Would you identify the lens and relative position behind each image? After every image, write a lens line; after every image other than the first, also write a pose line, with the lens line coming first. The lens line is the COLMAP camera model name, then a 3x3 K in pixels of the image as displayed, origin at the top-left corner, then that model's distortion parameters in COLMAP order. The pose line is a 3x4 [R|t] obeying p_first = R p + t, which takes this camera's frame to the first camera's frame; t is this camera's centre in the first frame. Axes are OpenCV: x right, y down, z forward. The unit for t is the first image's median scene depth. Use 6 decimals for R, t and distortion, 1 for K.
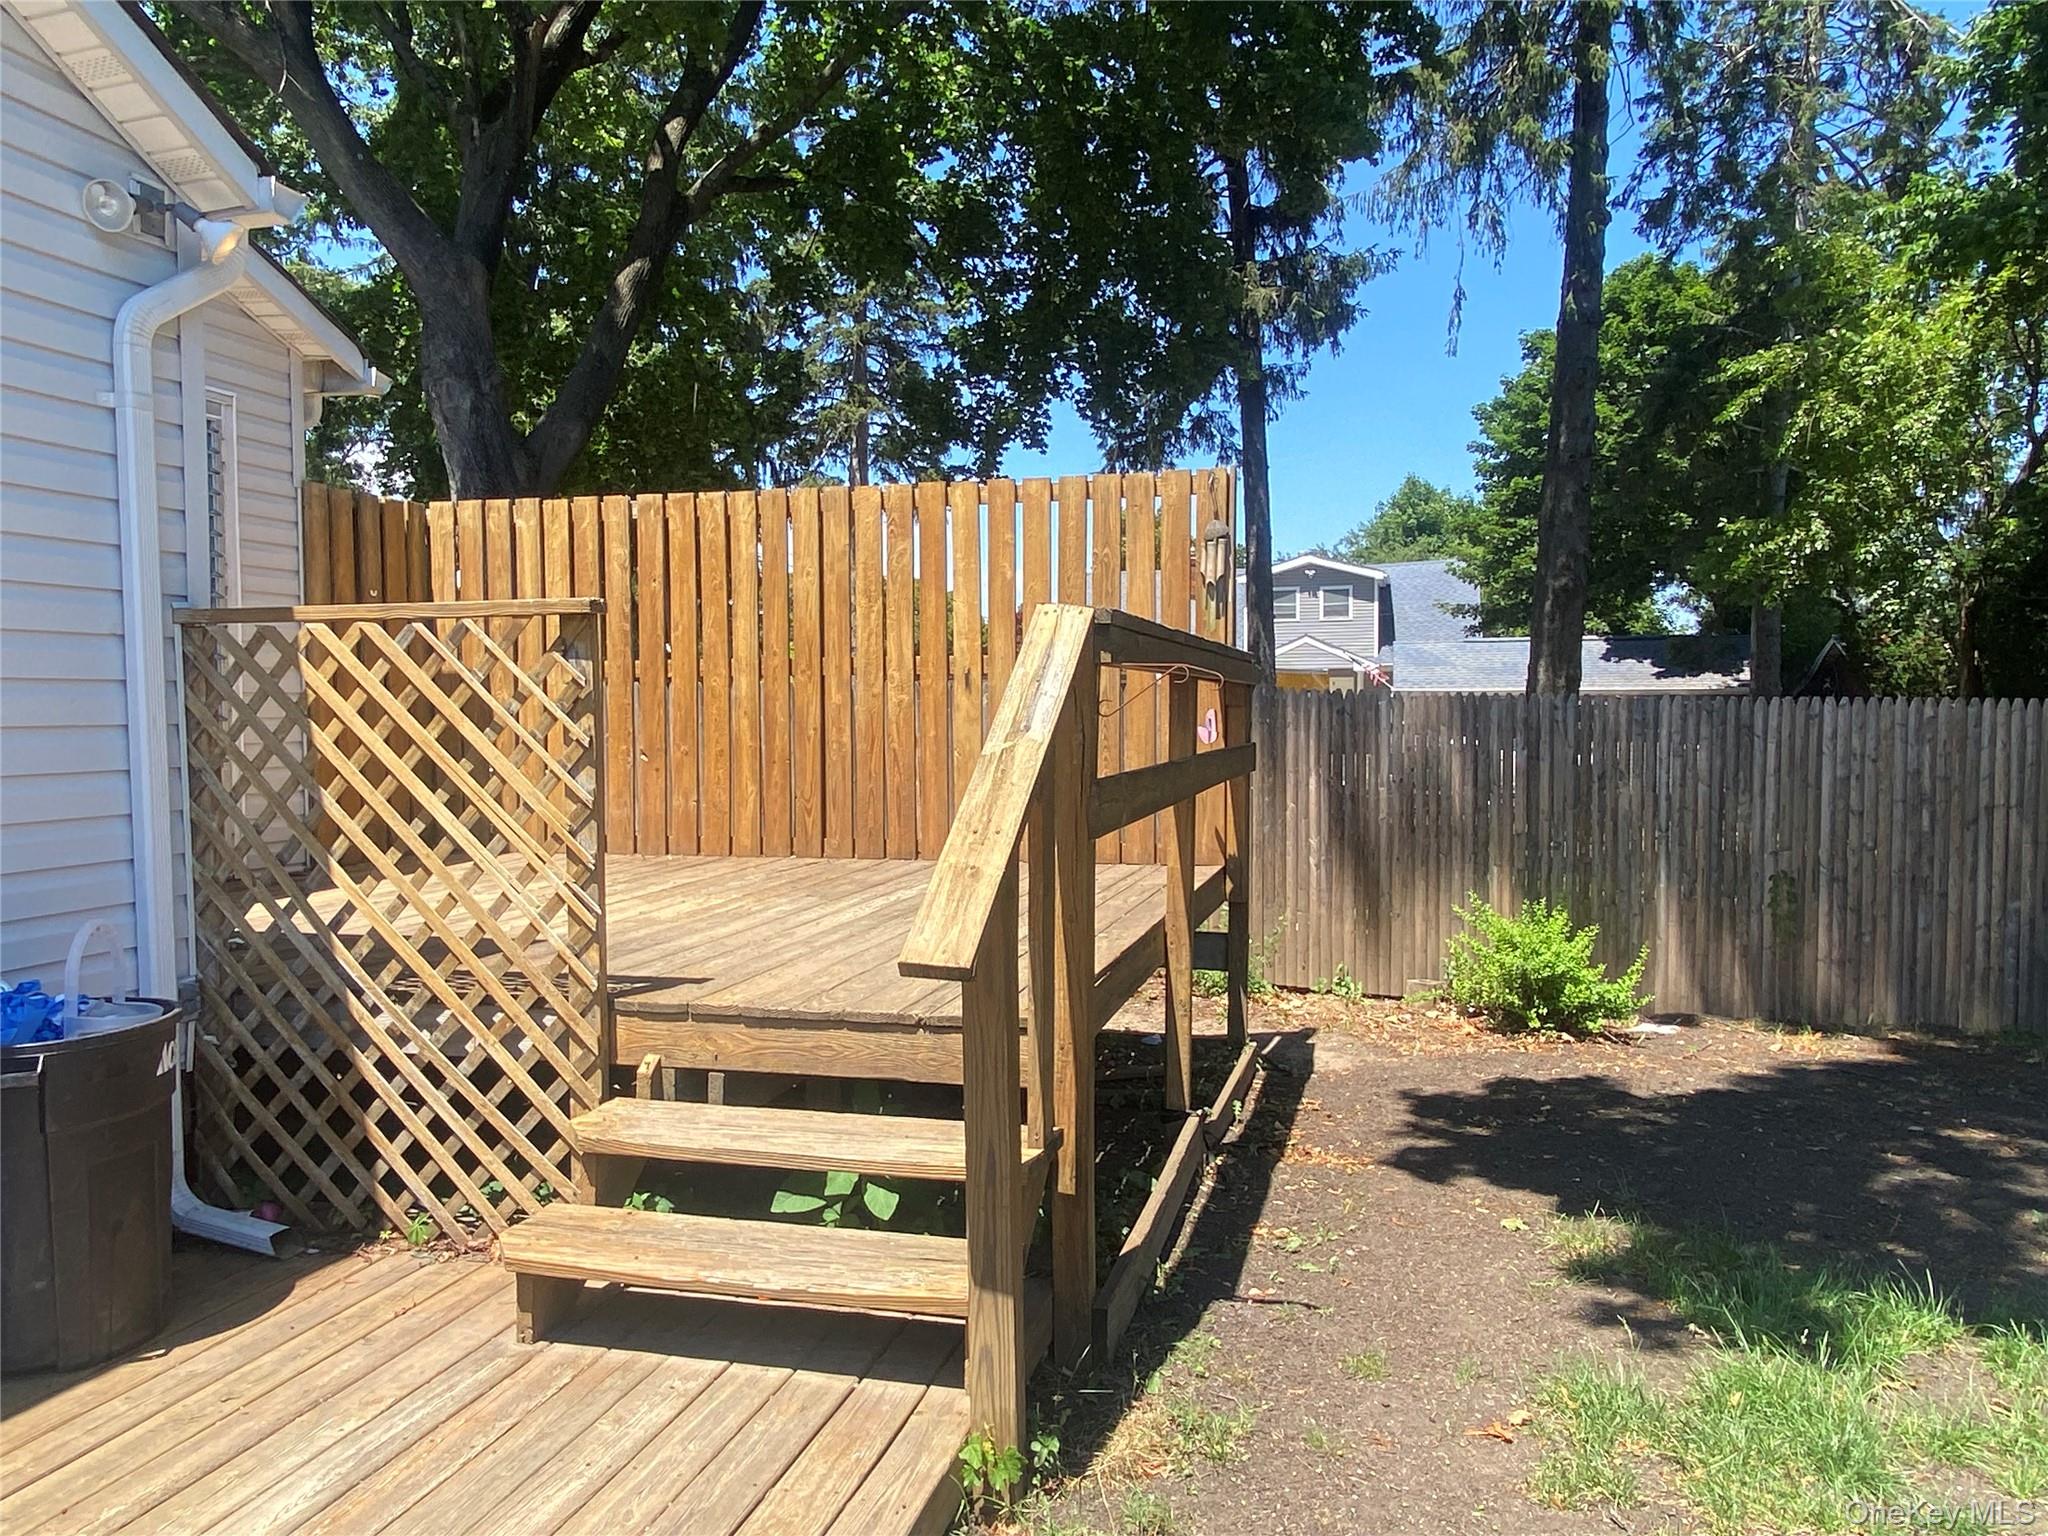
lens RADIAL K [[1460.0, 0, 1024.0], [0, 1460.0, 768.0], [0, 0, 1]] dist [0.036108, -0.003394]
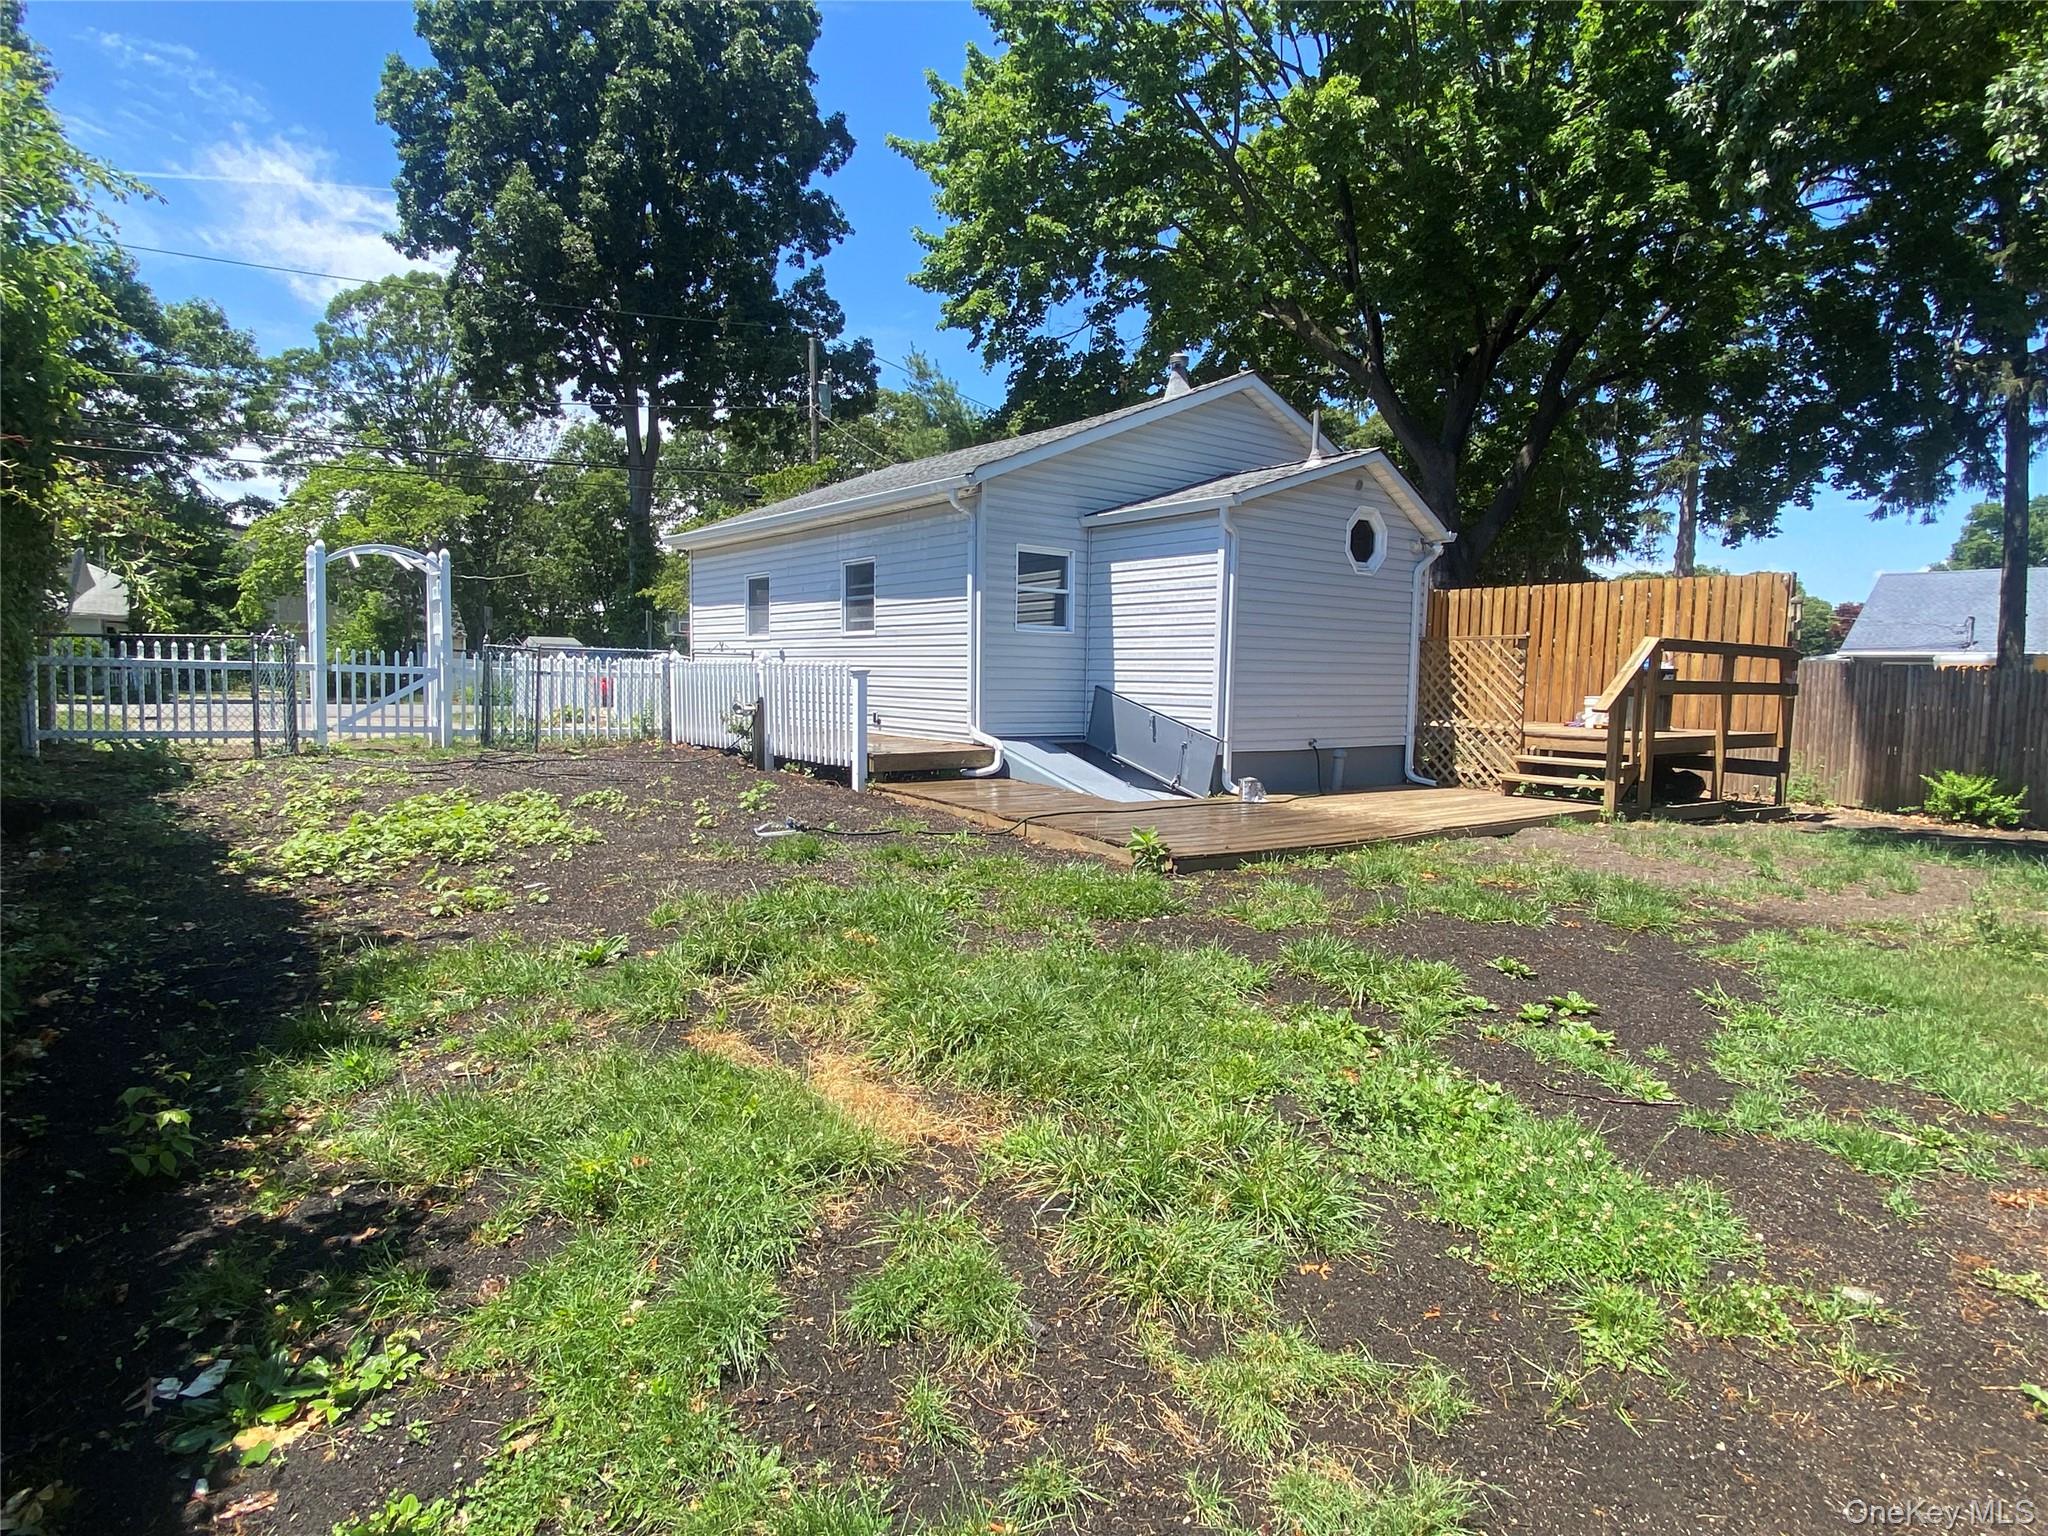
lens RADIAL K [[1098.8, 0, 950.5], [0, 1098.8, 774.5], [0, 0, 1]] dist [-0.027739, -0.001300]
pose [[0.753225, 0.079155, -0.652983, 0.265373], [-0.047802, 0.996695, 0.065678, 0.078393], [0.656024, -0.018256, 0.754519, -1.223192]]
